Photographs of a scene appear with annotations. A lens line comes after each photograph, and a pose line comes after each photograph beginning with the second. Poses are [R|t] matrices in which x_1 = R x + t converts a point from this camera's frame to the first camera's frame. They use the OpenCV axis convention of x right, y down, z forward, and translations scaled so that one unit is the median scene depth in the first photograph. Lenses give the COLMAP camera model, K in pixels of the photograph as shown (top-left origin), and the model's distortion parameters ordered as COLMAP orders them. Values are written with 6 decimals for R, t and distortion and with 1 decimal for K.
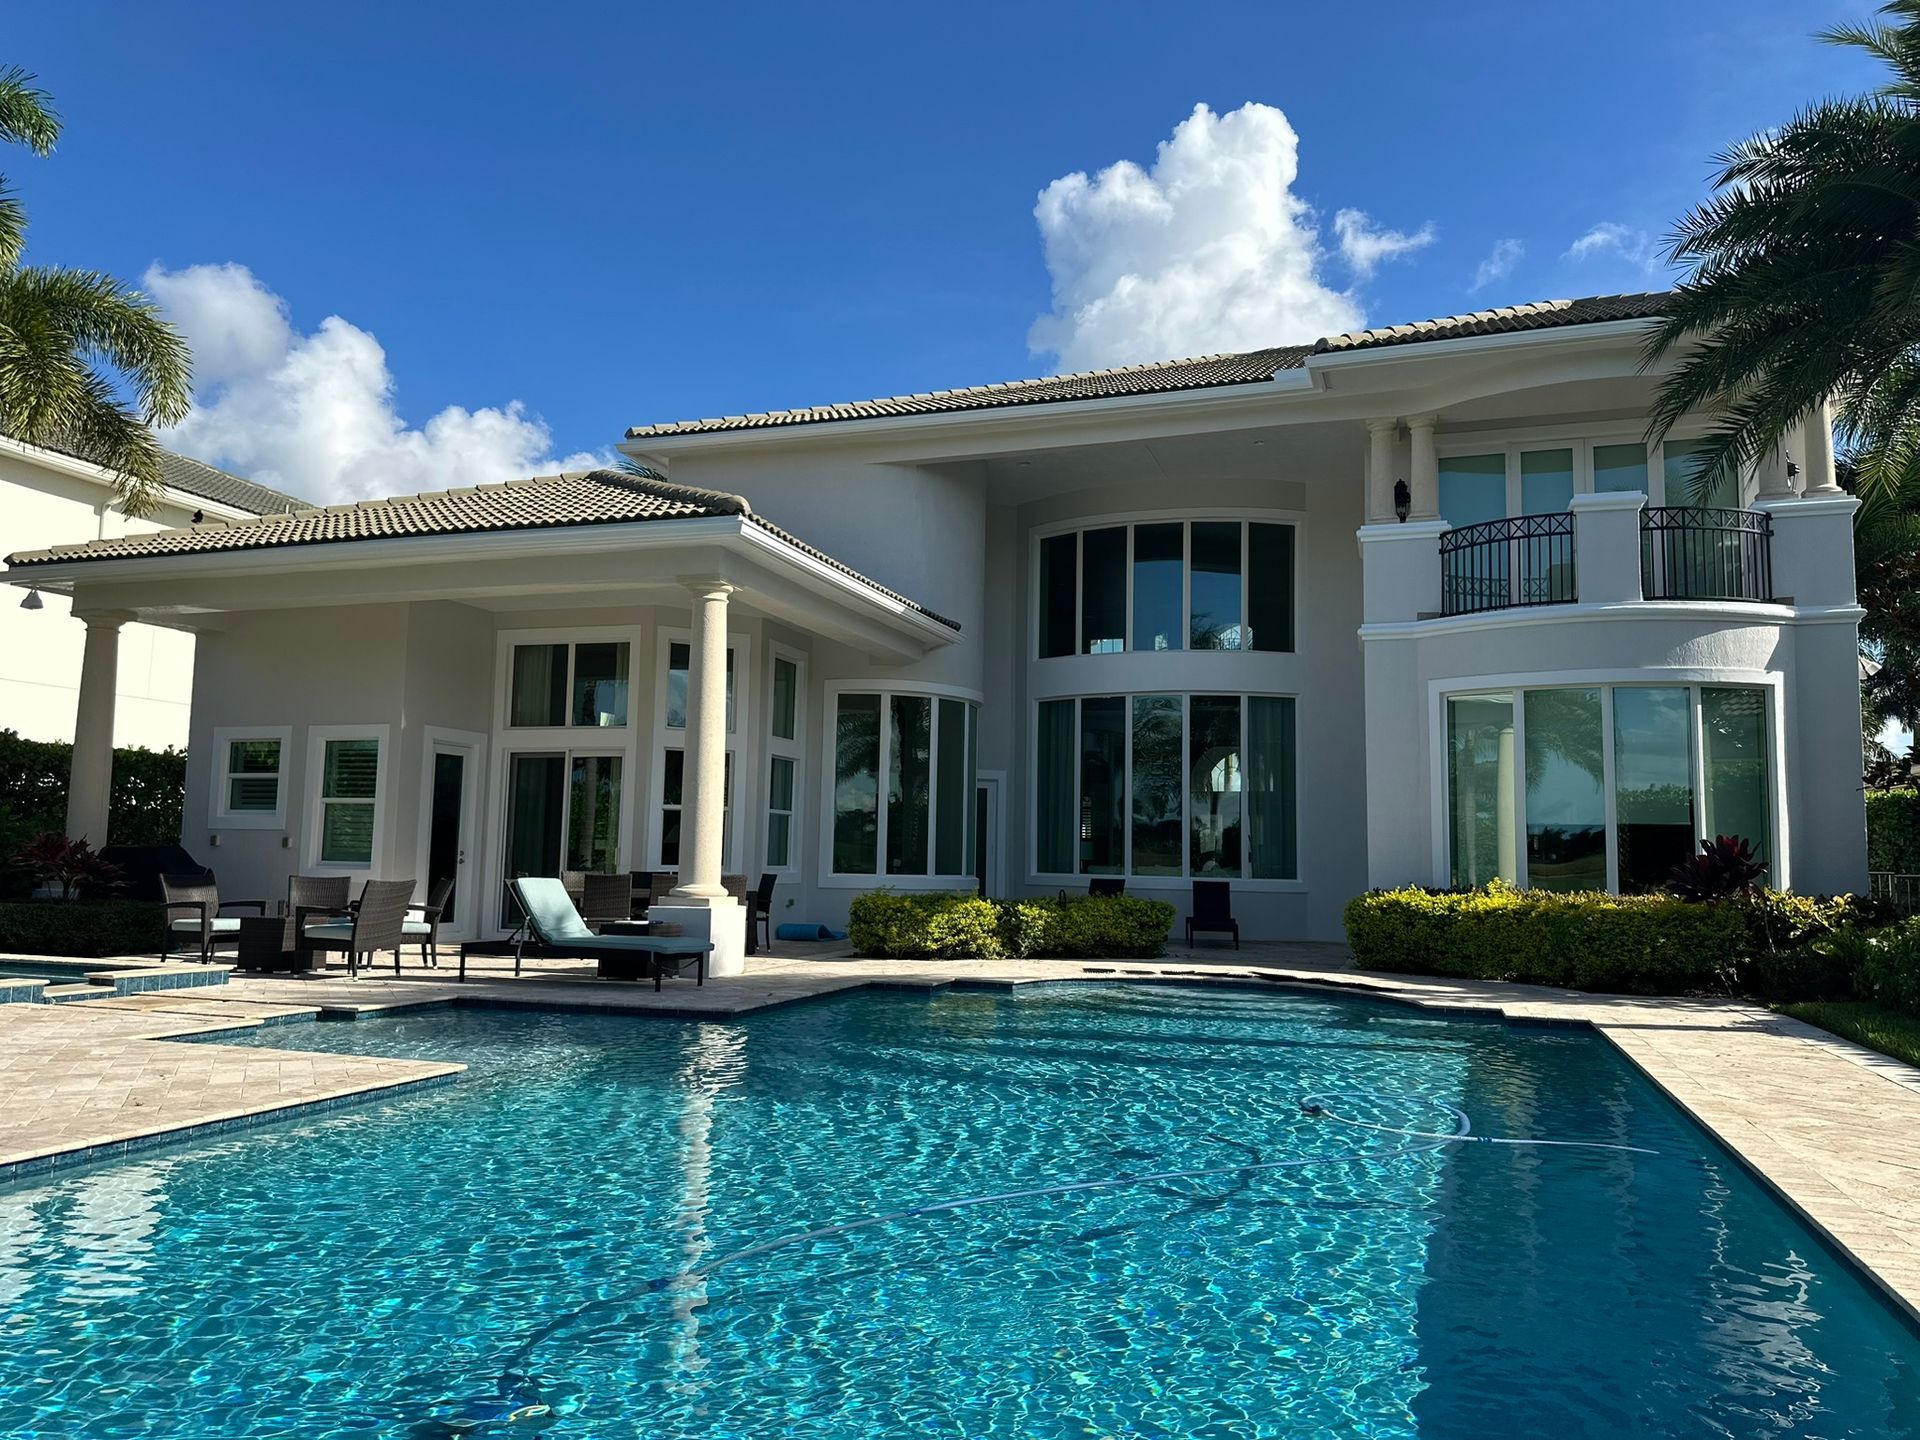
lens RADIAL K [[1342.9, 0, 960.5], [0, 1342.9, 730.4], [0, 0, 1]] dist [0.042459, -0.051093]
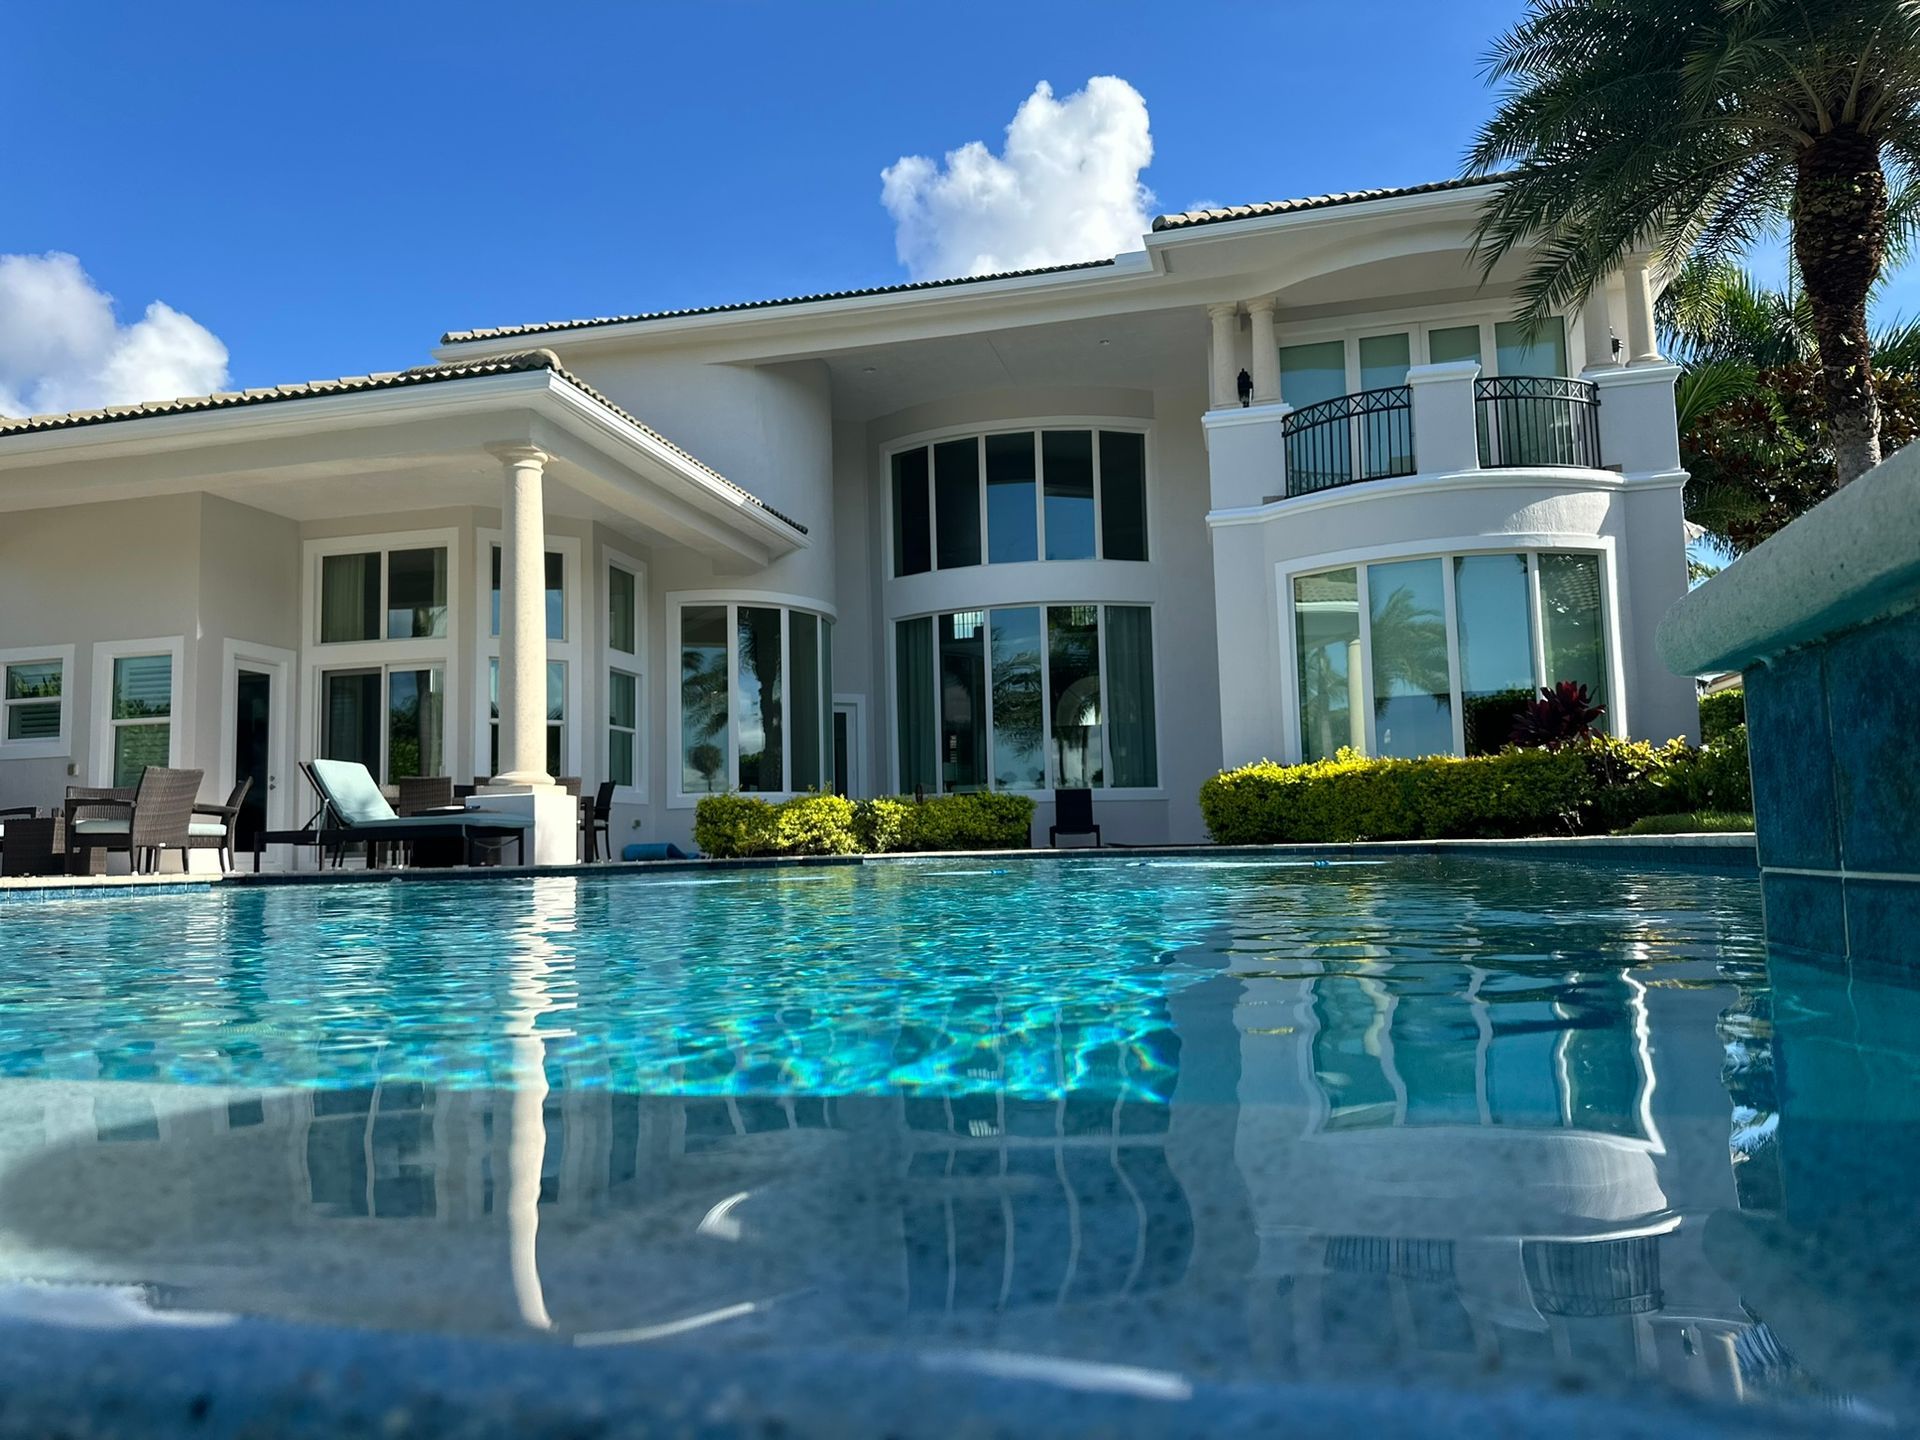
lens RADIAL K [[1345.8, 0, 960.0], [0, 1345.8, 720.0], [0, 0, 1]] dist [0.045929, -0.066849]
pose [[0.995148, -0.035679, 0.091697, 0.019152], [0.035564, 0.999363, 0.002895, 0.071110], [-0.091741, 0.000380, 0.995783, 0.029711]]
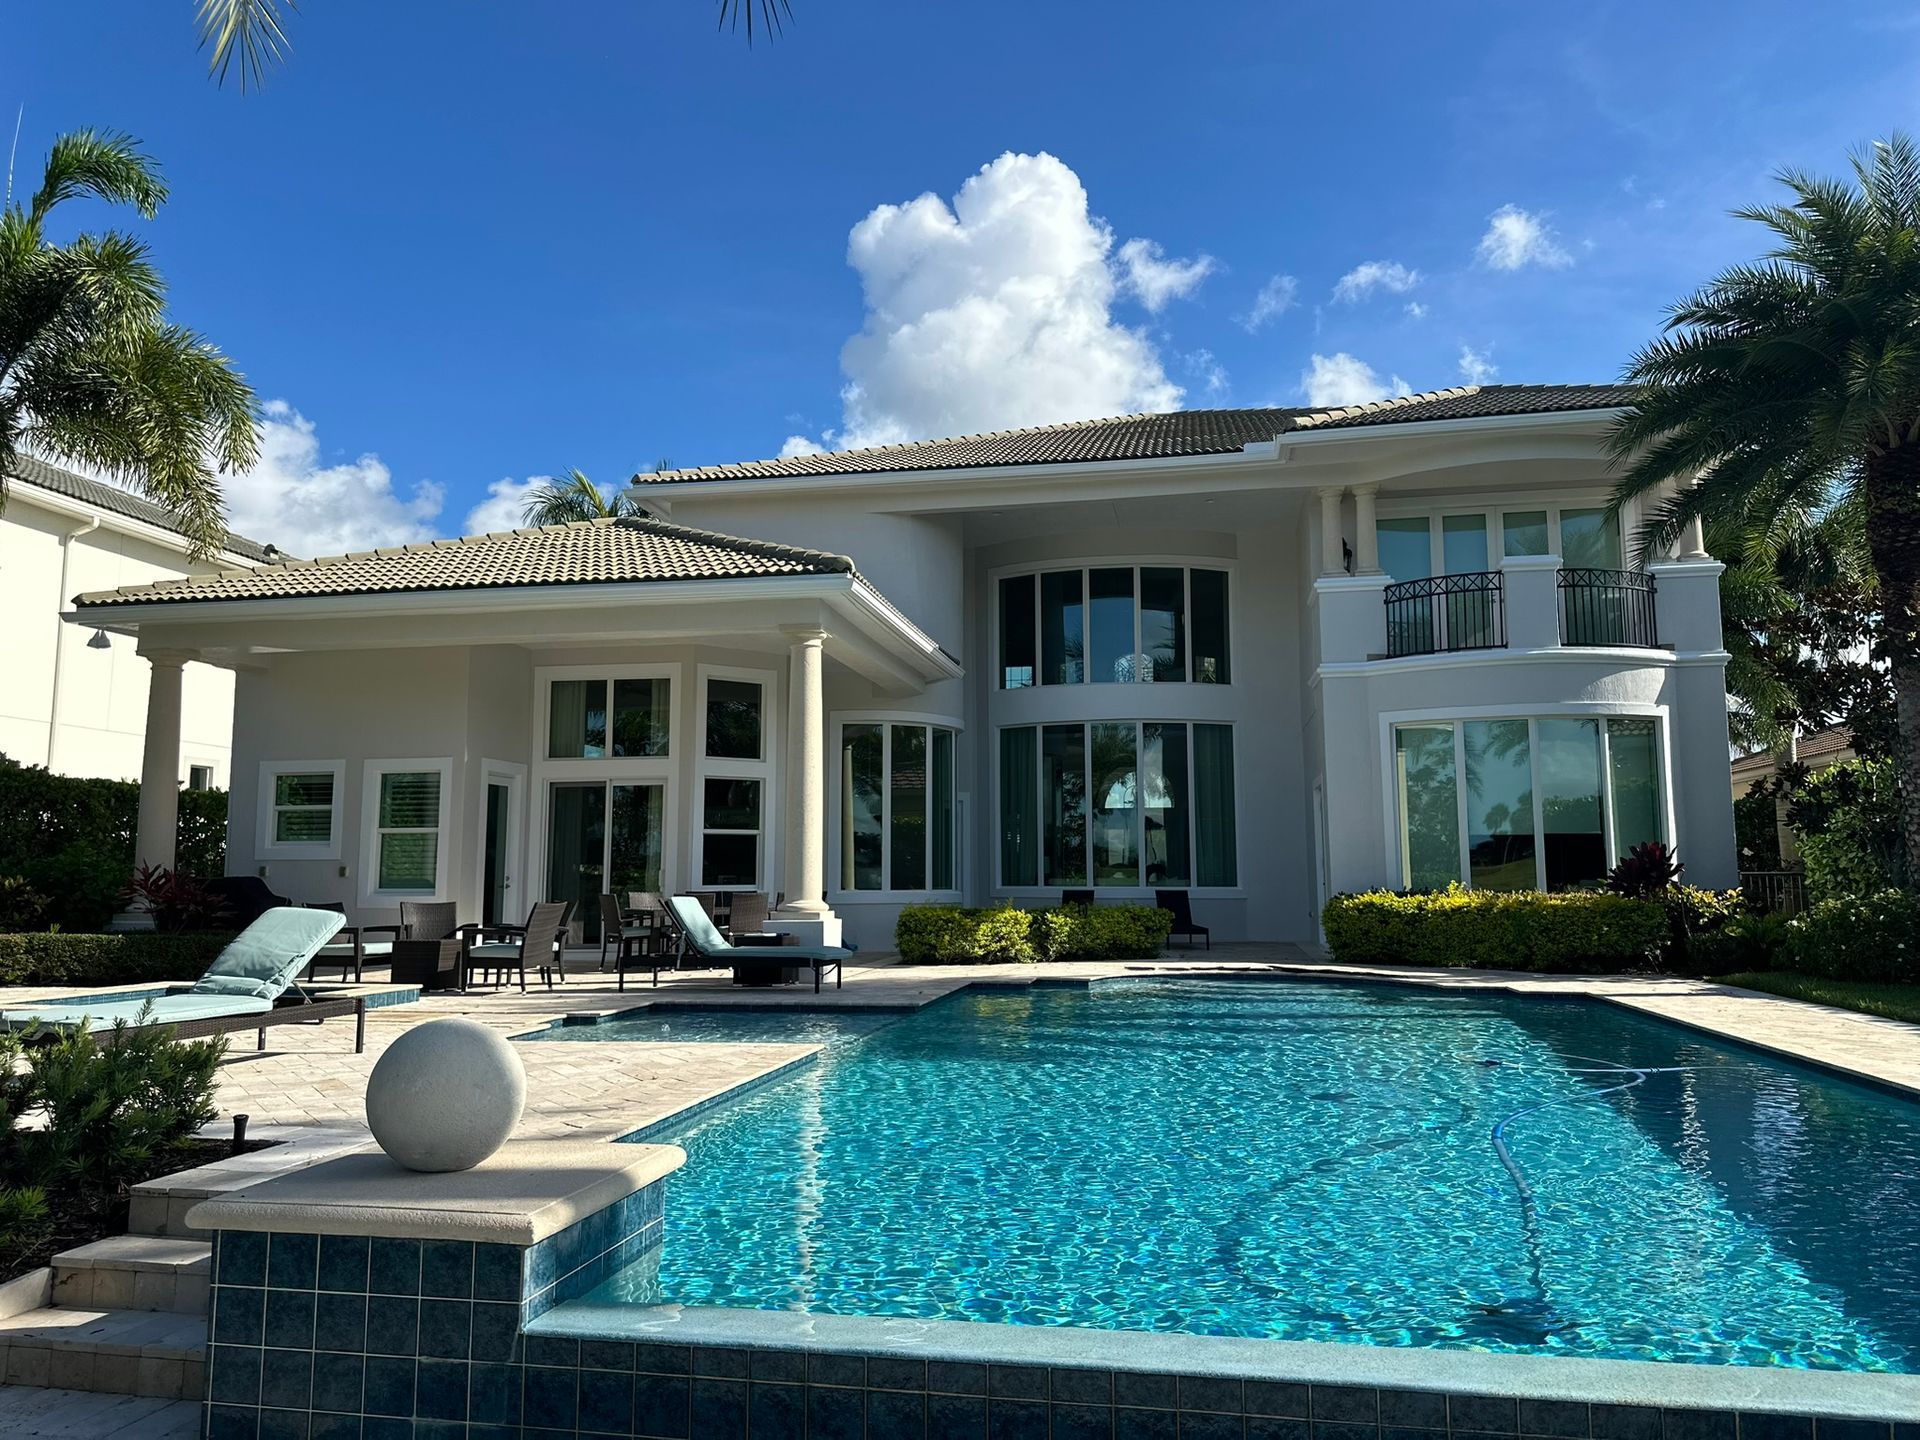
lens RADIAL K [[1336.2, 0, 958.3], [0, 1336.2, 718.2], [0, 0, 1]] dist [0.046908, -0.057220]
pose [[0.990141, -0.003971, 0.140021, -0.183083], [0.006987, 0.999754, -0.021055, -0.010639], [-0.139903, 0.021825, 0.989925, -0.100258]]
